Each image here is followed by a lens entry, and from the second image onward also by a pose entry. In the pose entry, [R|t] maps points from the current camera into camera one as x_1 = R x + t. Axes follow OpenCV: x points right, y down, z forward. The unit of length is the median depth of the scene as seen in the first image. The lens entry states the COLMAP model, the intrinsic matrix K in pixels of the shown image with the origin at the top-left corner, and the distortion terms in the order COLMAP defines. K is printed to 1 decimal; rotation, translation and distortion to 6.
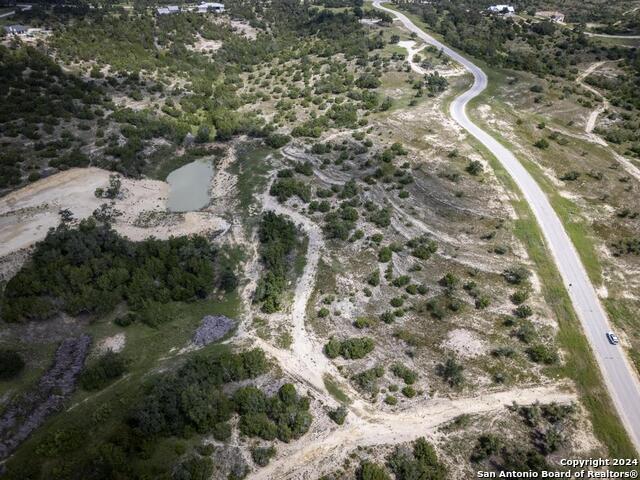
lens RADIAL K [[469.0, 0, 319.4], [0, 469.0, 242.8], [0, 0, 1]] dist [0.067256, -0.054128]
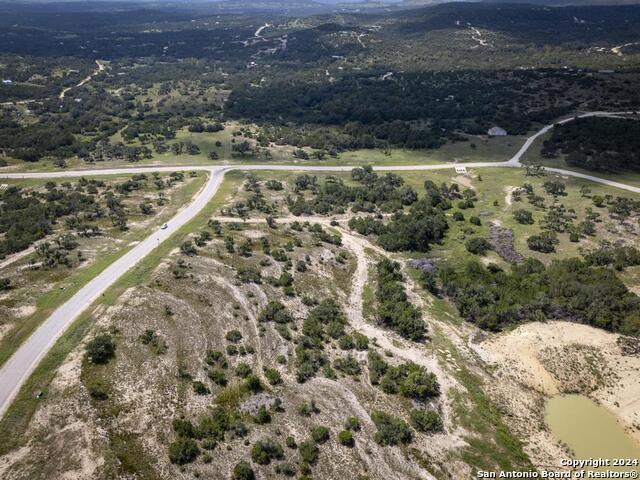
lens RADIAL K [[469.0, 0, 319.3], [0, 469.0, 240.0], [0, 0, 1]] dist [0.067256, -0.054128]
pose [[-0.999749, -0.017895, 0.013458, 0.051153], [0.002955, 0.490354, 0.871518, -0.873530], [-0.022195, 0.871340, -0.490178, 1.355062]]
